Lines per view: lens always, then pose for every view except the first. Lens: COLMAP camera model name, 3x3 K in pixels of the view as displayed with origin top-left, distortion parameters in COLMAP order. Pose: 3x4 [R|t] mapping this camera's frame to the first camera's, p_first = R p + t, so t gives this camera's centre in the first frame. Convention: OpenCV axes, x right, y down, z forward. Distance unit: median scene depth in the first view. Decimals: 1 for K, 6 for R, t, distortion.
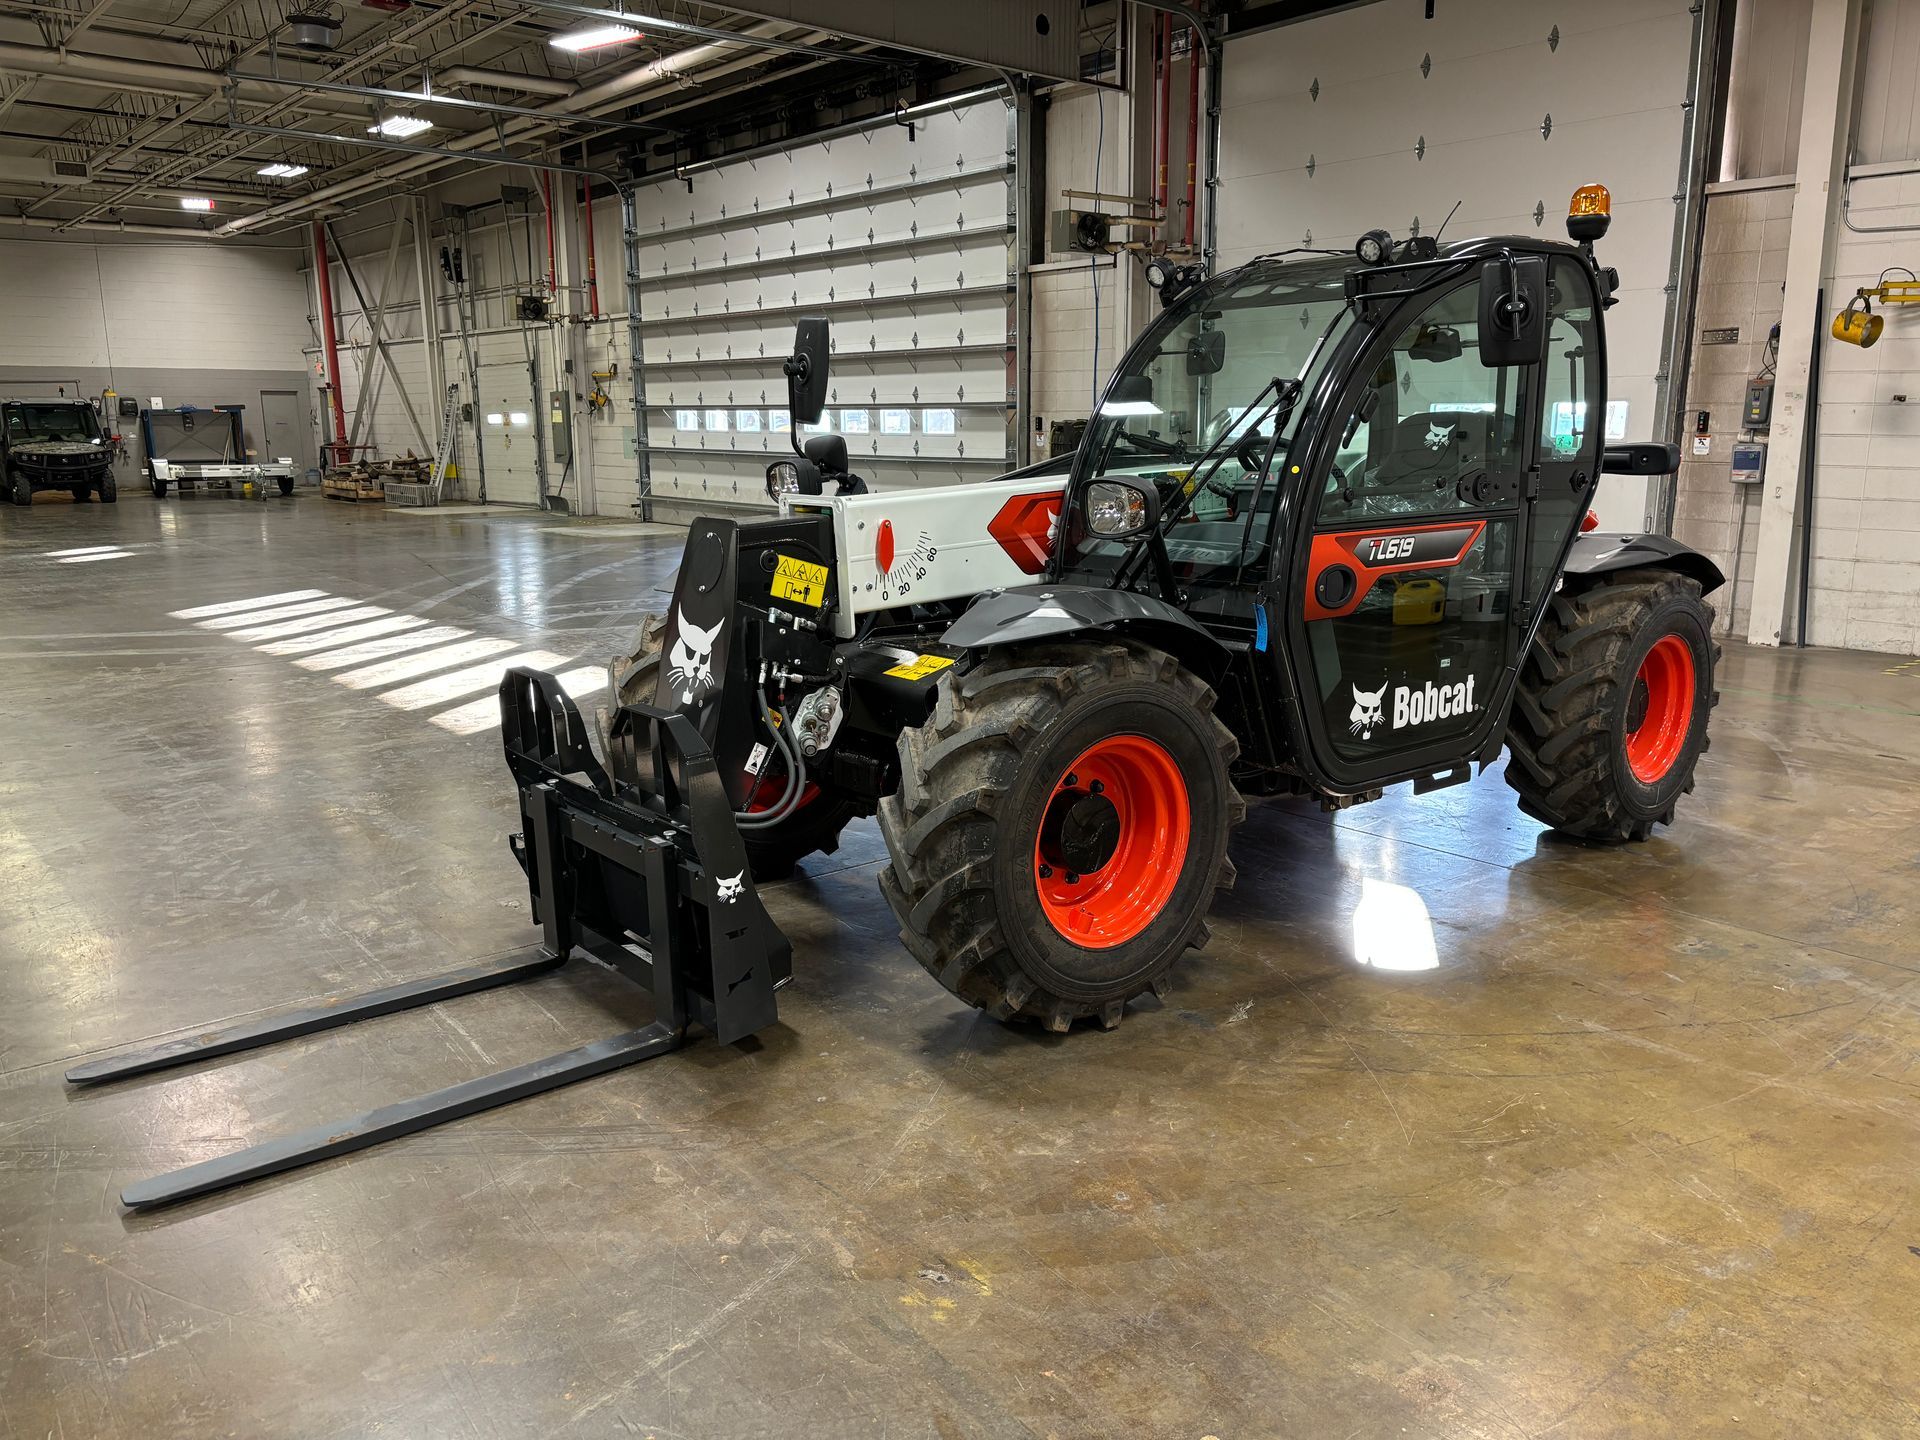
lens RADIAL K [[1448.0, 0, 960.0], [0, 1448.0, 720.0], [0, 0, 1]] dist [0.048683, -0.047591]
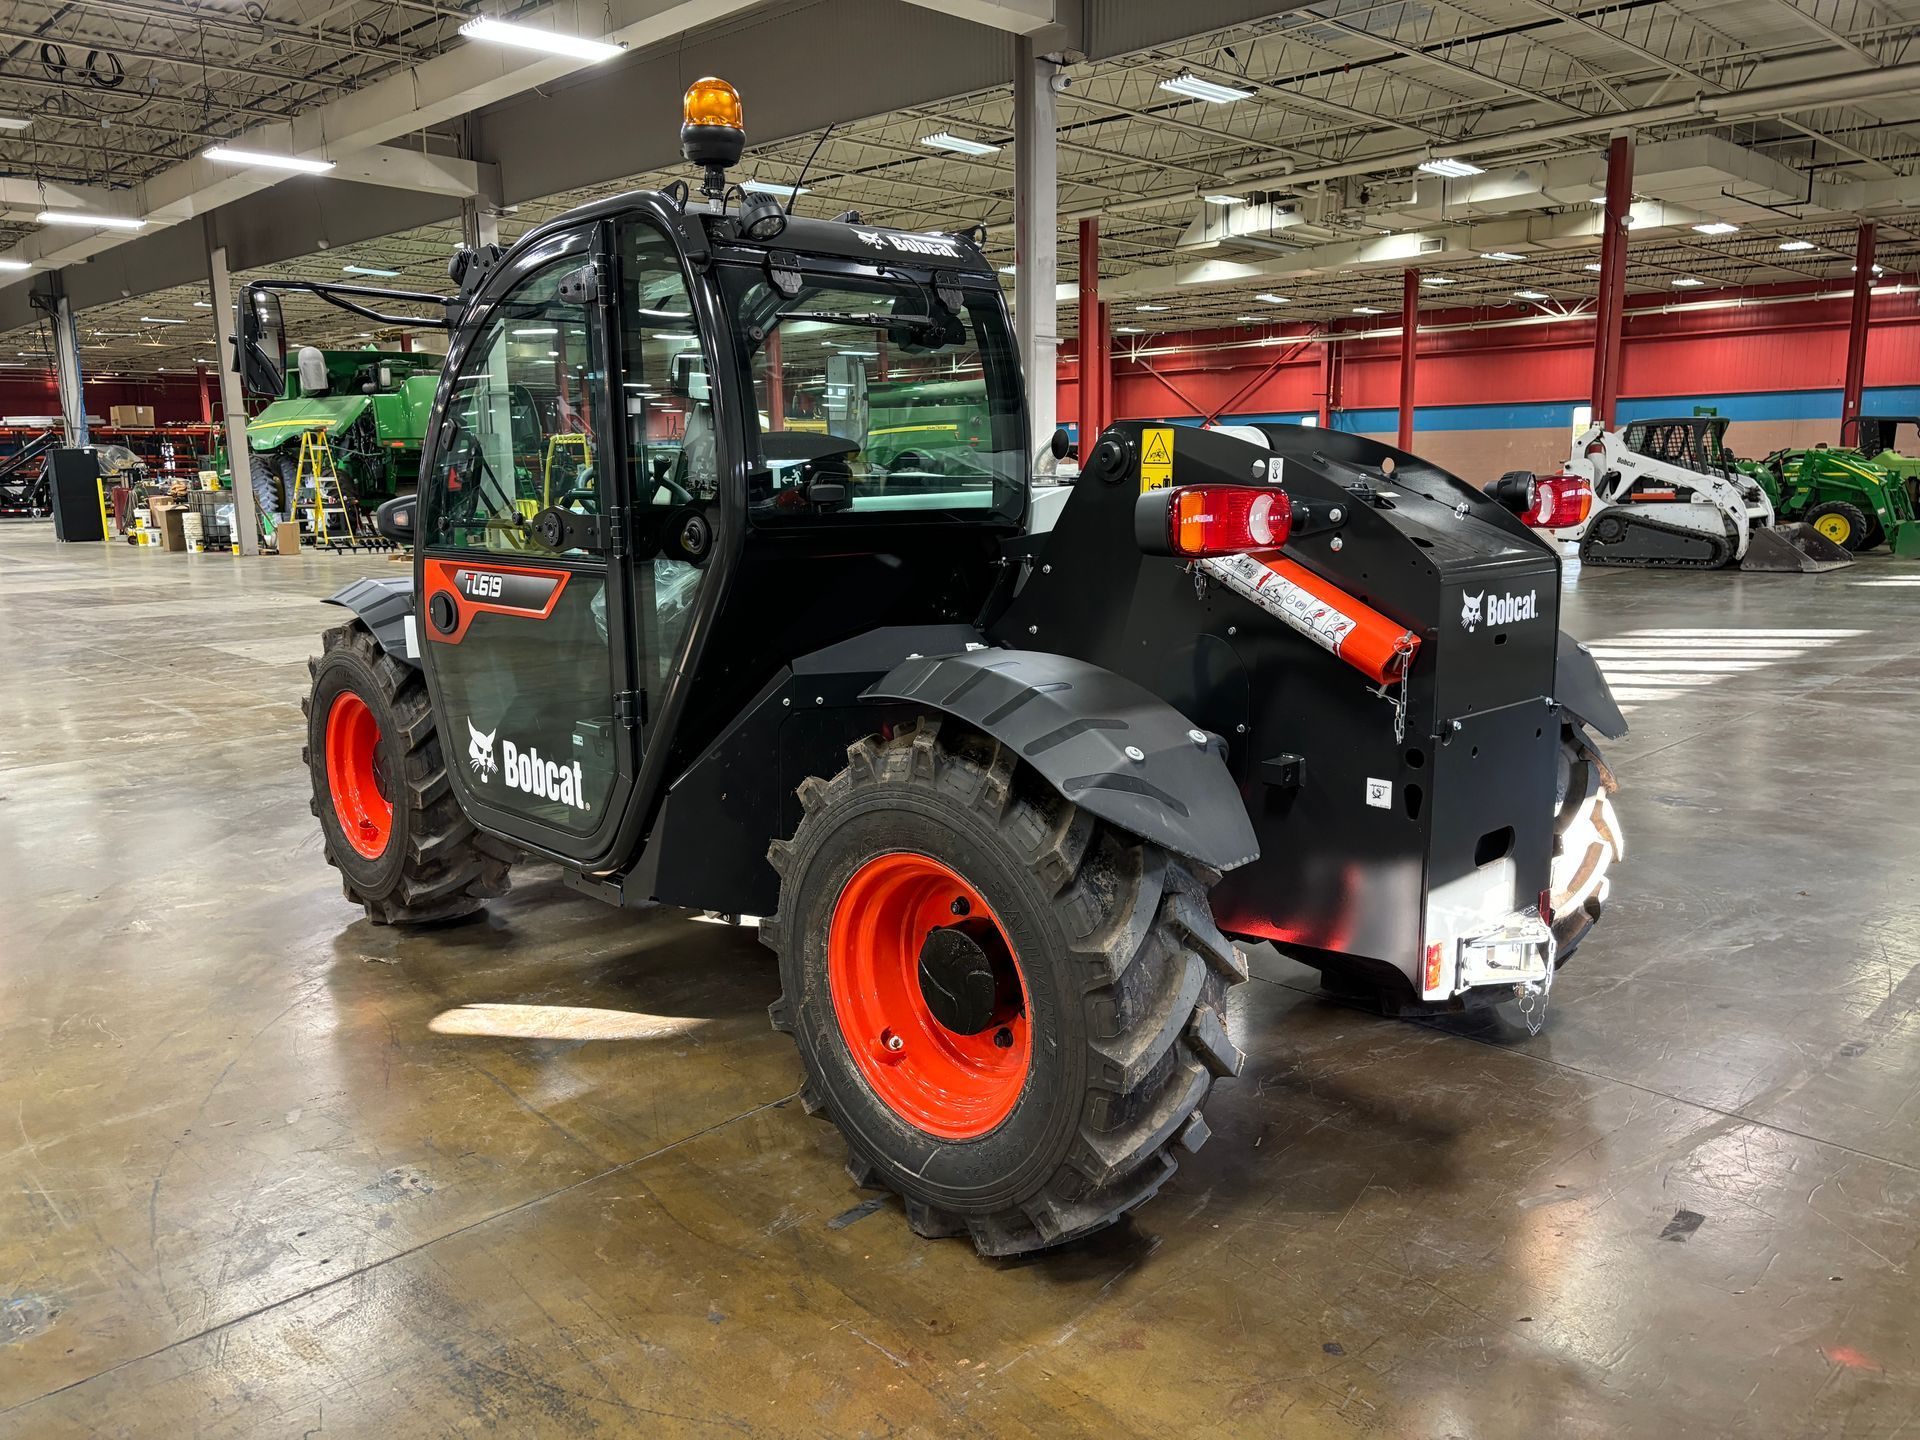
lens RADIAL K [[1442.9, 0, 980.3], [0, 1442.9, 723.1], [0, 0, 1]] dist [0.041564, -0.040717]
pose [[0.091429, 0.180263, -0.979360, 1.222568], [-0.188397, 0.968849, 0.160741, -0.236115], [0.977828, 0.169813, 0.122542, 1.186832]]
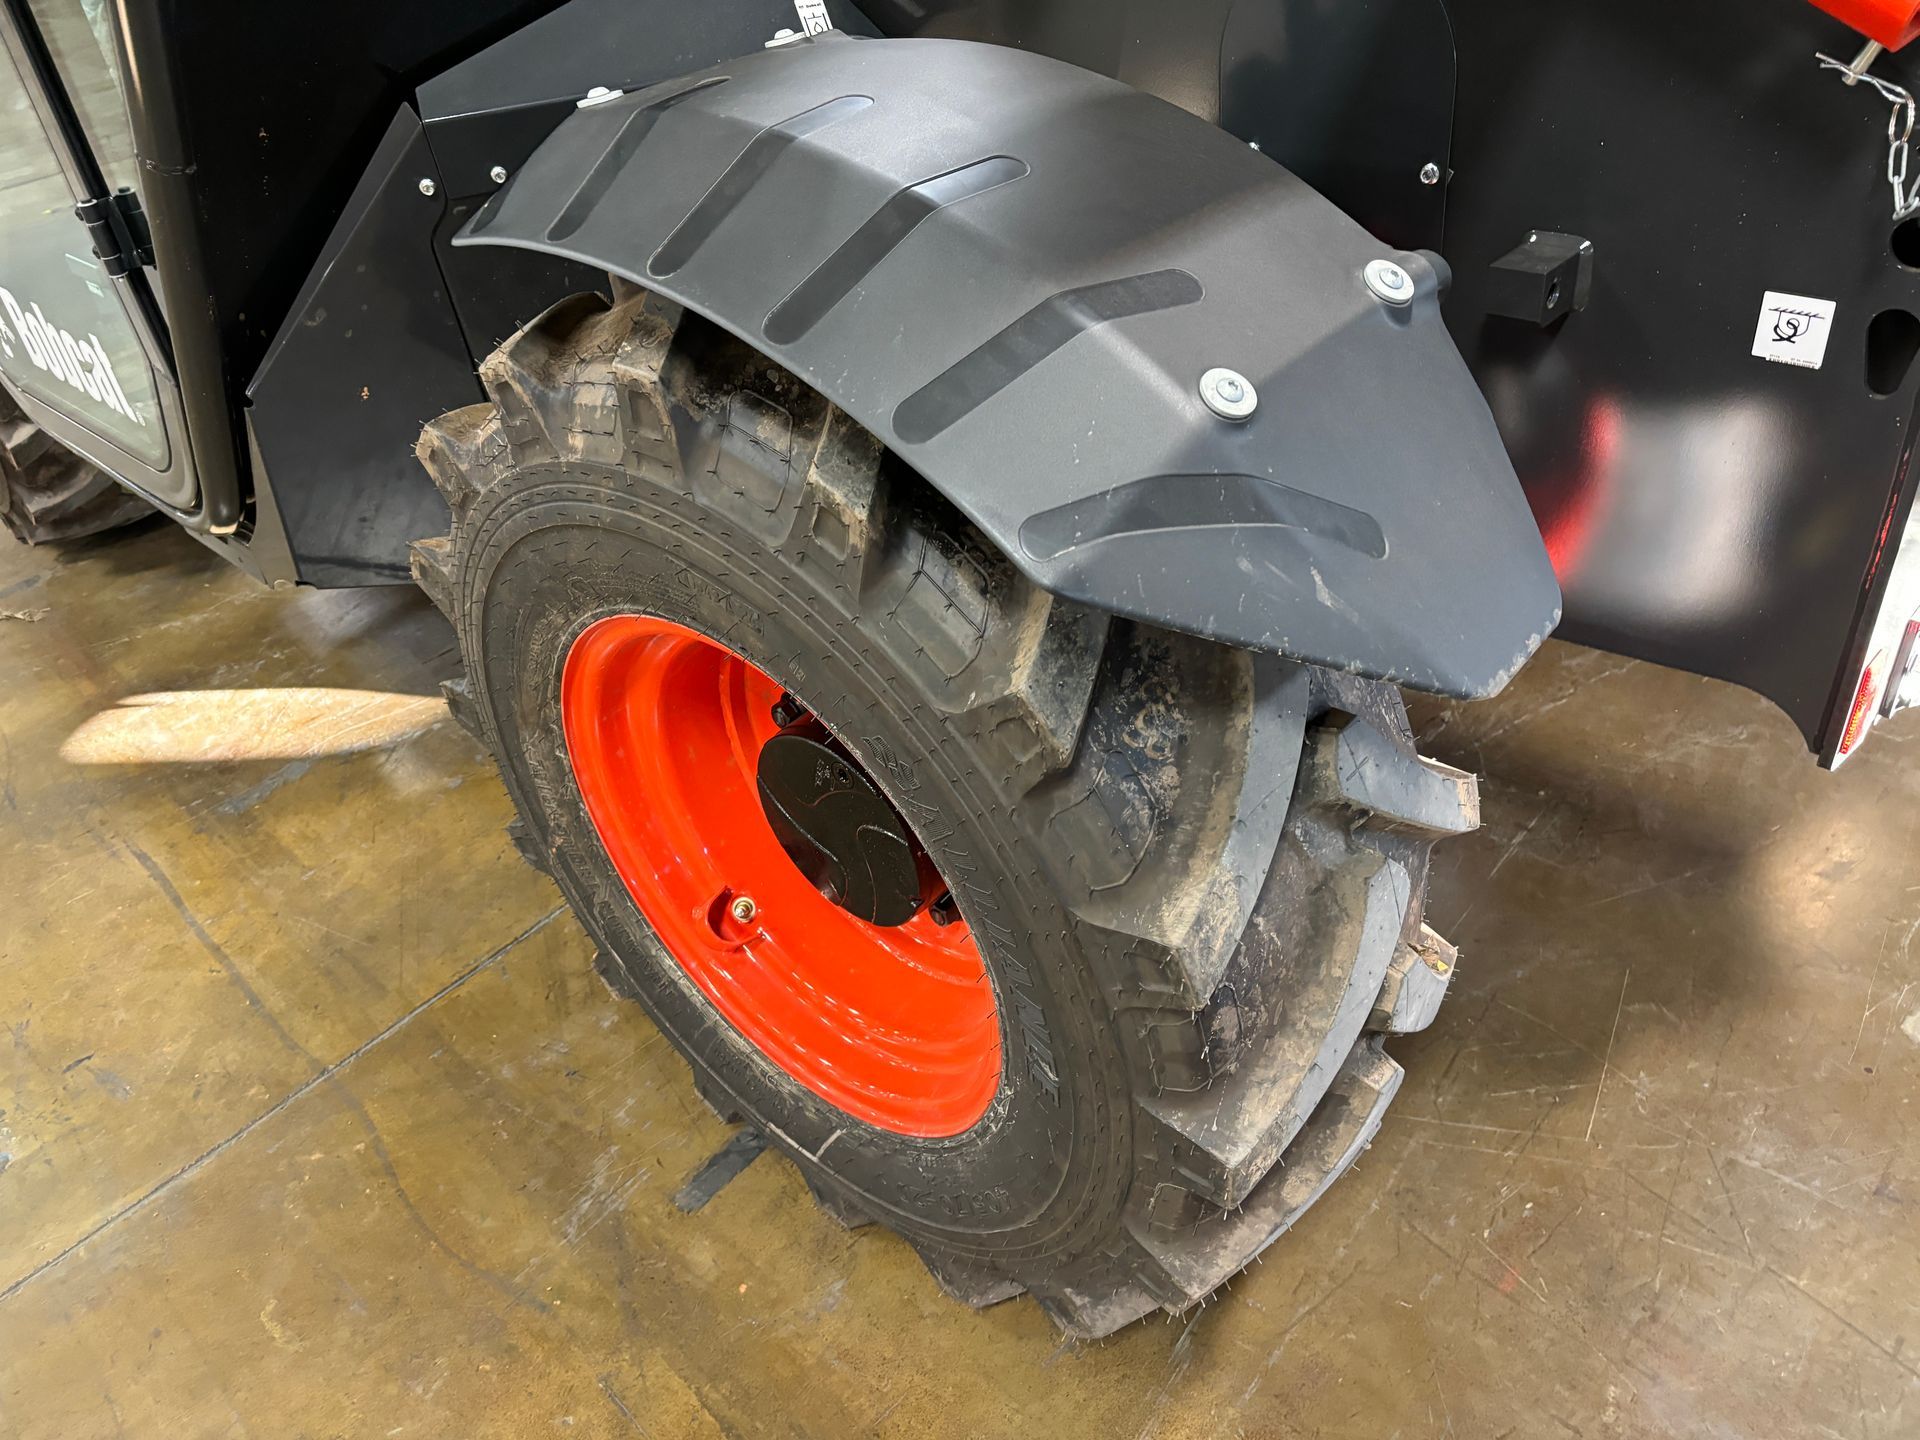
lens RADIAL K [[1448.2, 0, 973.5], [0, 1448.2, 728.0], [0, 0, 1]] dist [0.038695, -0.042473]
pose [[0.132658, 0.575566, -0.806924, 0.839138], [-0.092793, 0.817755, 0.568036, -0.213110], [0.986809, -0.000478, 0.161891, 1.256031]]
